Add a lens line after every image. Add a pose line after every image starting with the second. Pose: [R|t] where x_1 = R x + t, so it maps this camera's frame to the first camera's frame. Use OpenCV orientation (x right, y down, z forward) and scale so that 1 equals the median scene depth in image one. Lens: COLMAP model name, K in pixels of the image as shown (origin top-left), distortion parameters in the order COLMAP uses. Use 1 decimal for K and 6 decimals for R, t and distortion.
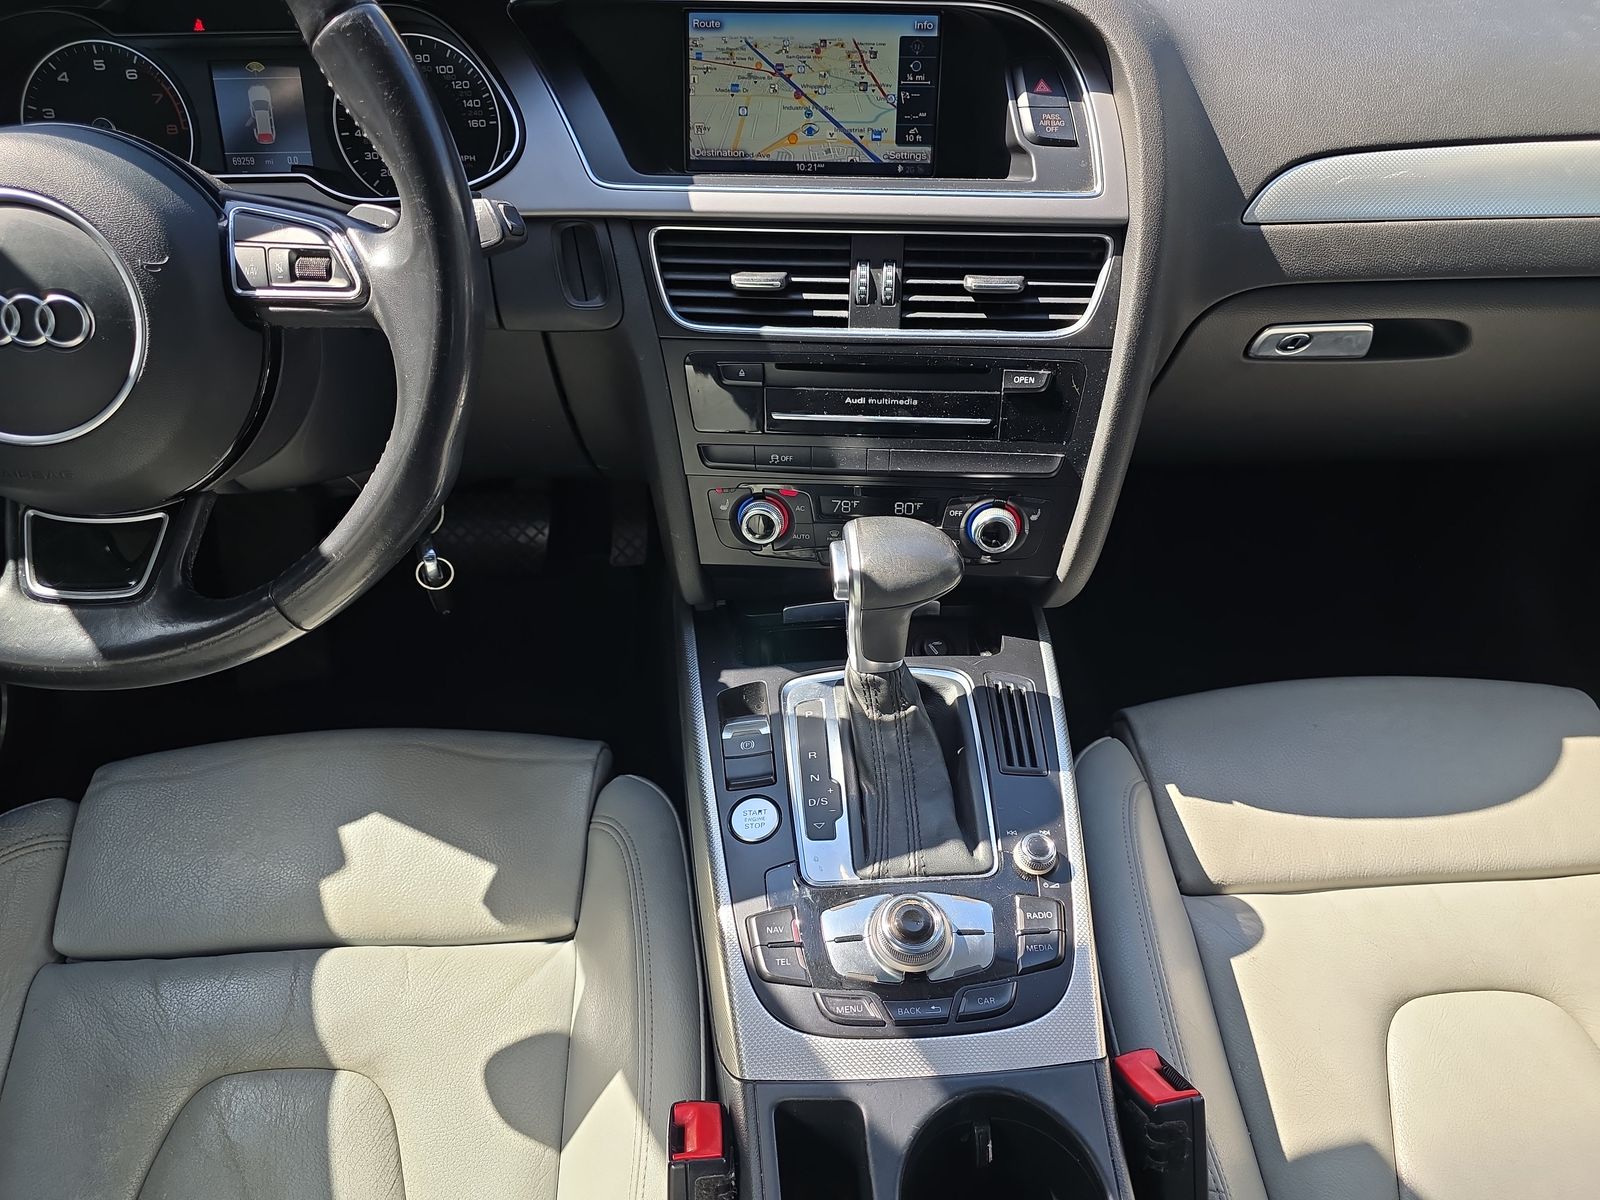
lens RADIAL K [[1057.5, 0, 800.0], [0, 1057.5, 600.0], [0, 0, 1]] dist [0.045632, -0.039839]
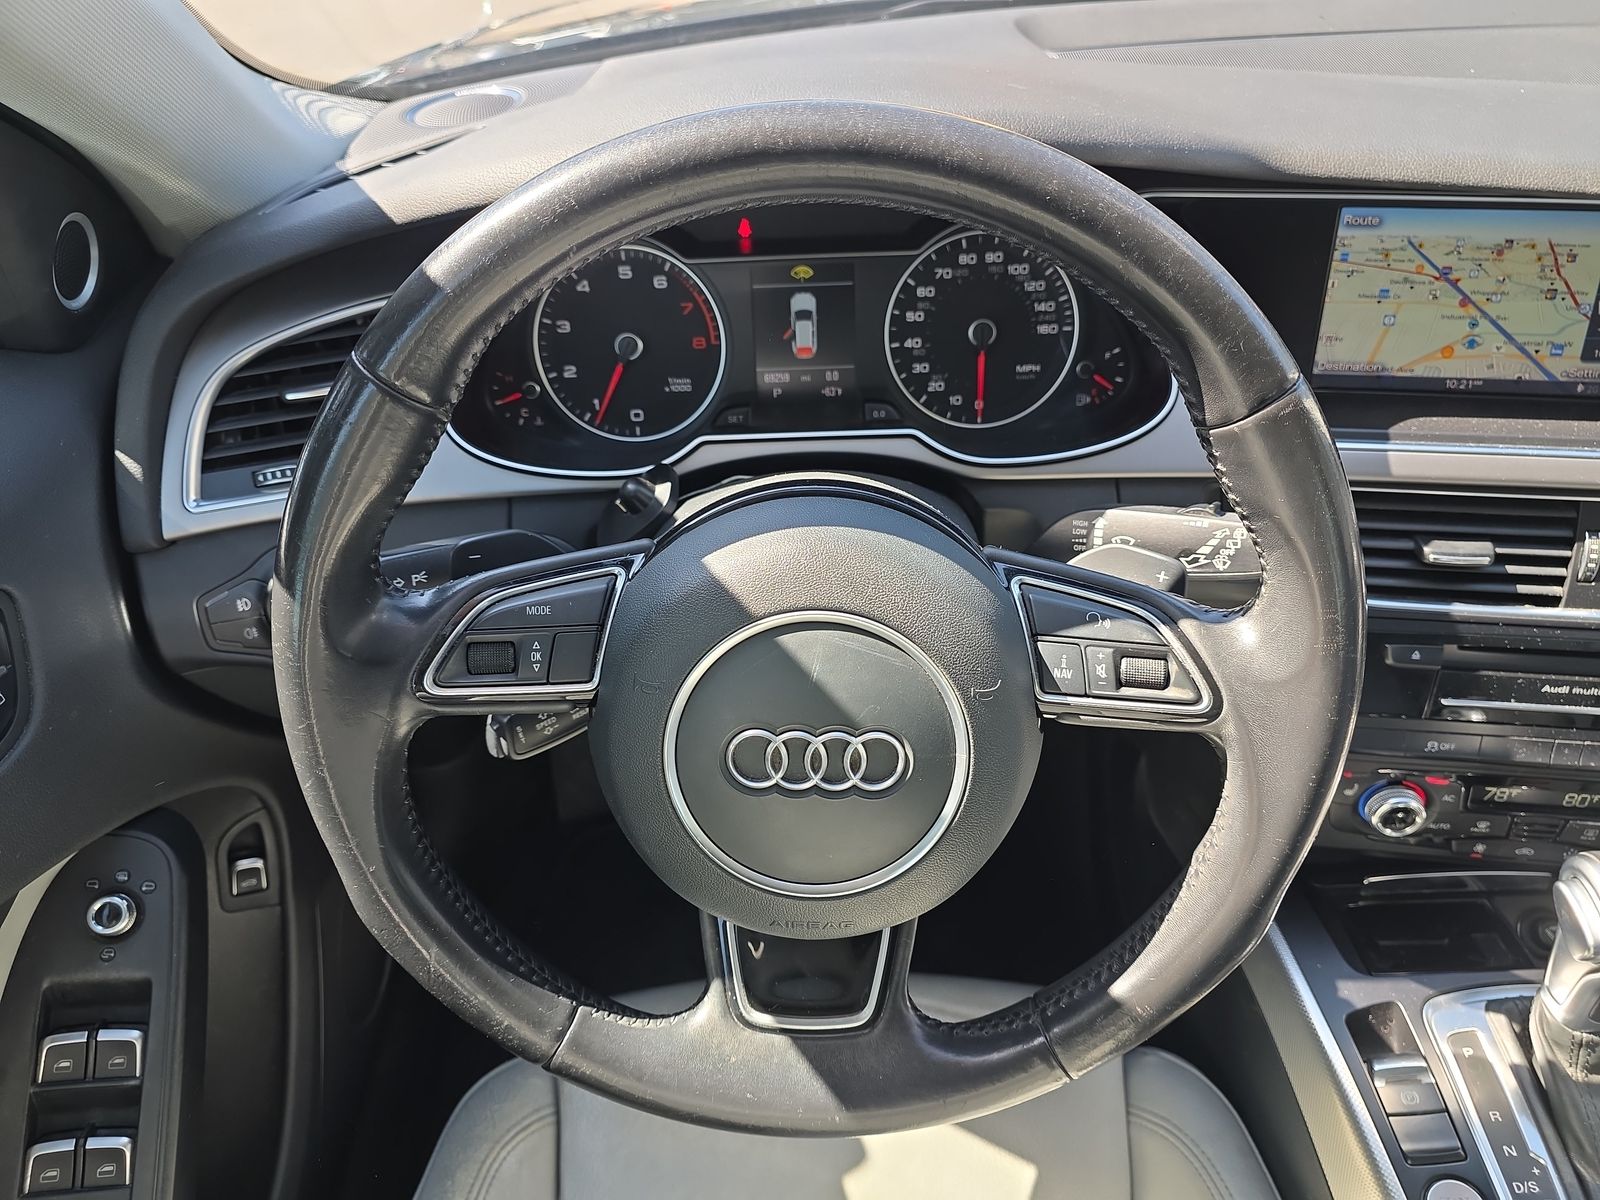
lens RADIAL K [[1086.0, 0, 837.7], [0, 1086.0, 632.3], [0, 0, 1]] dist [0.023141, -0.027977]
pose [[0.998388, 0.010672, -0.055753, -0.442353], [-0.007697, 0.998549, 0.053296, -0.264410], [0.056240, -0.052780, 0.997021, 0.120371]]
